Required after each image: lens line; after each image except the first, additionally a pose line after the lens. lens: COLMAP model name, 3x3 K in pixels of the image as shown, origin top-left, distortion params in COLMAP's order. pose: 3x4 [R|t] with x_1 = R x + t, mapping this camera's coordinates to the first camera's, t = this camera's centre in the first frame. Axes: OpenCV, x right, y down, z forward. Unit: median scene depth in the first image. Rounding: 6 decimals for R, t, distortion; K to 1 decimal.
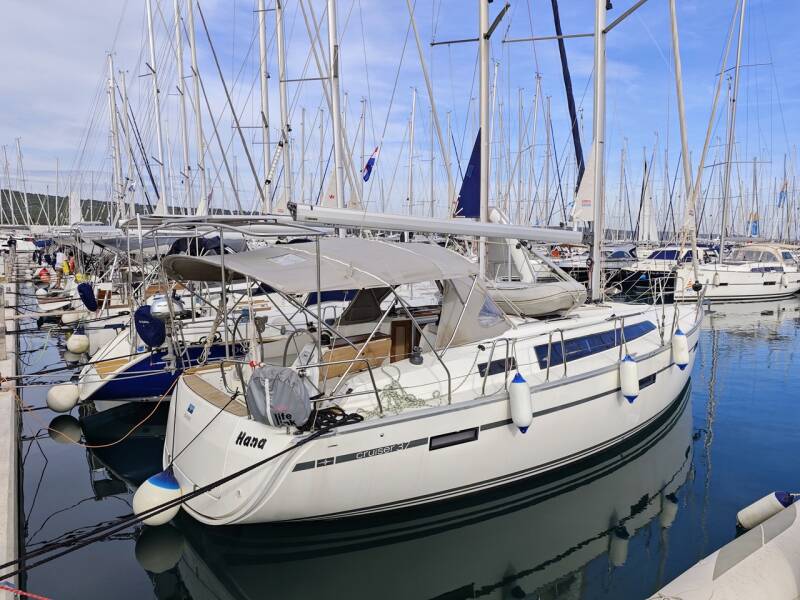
lens RADIAL K [[565.1, 0, 400.0], [0, 565.1, 300.0], [0, 0, 1]] dist [-0.002152, -0.005917]
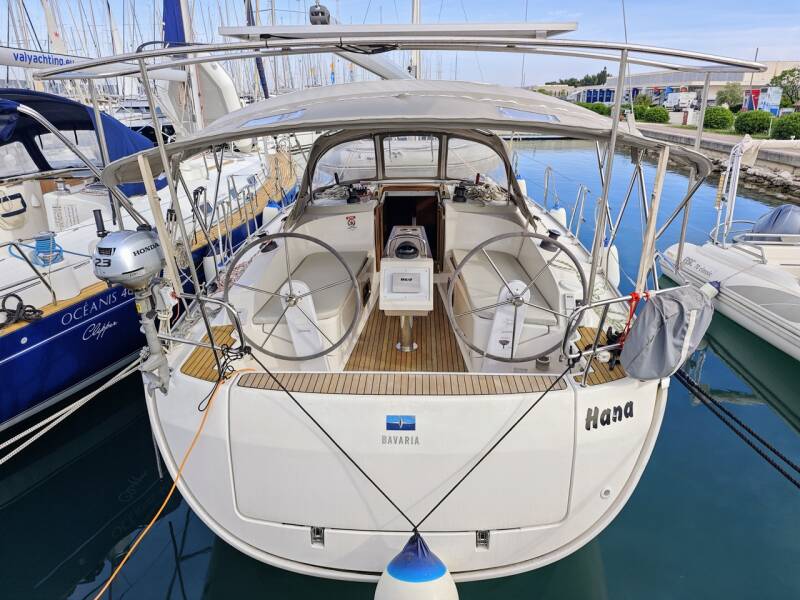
lens RADIAL K [[565.1, 0, 400.0], [0, 565.1, 300.0], [0, 0, 1]] dist [-0.002152, -0.005917]
pose [[0.627446, -0.276101, 0.728066, -0.840864], [0.092373, 0.954814, 0.282483, -0.077621], [-0.773162, -0.109989, 0.624599, 0.794215]]
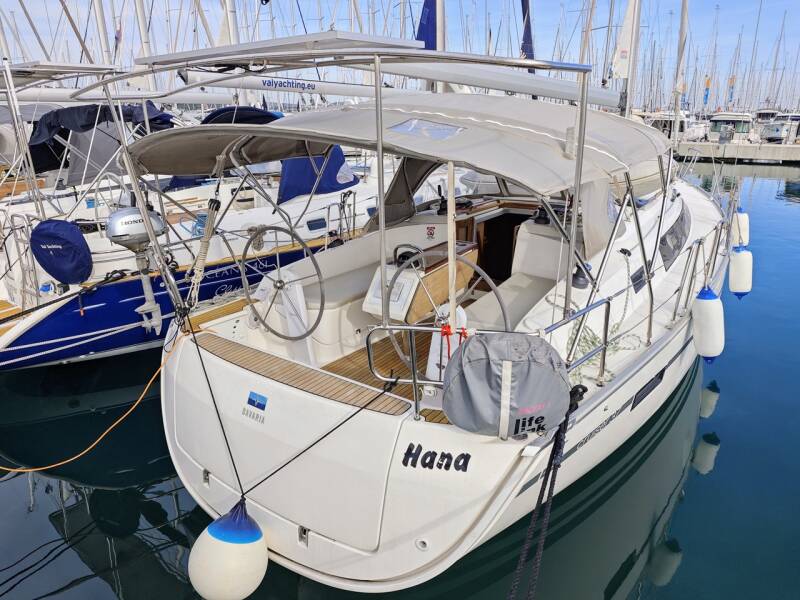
lens RADIAL K [[565.1, 0, 400.0], [0, 565.1, 300.0], [0, 0, 1]] dist [-0.002152, -0.005917]
pose [[0.959101, -0.102195, 0.263972, -0.432705], [0.044803, 0.975605, 0.214914, -0.033583], [-0.279495, -0.194298, 0.940282, 0.497979]]
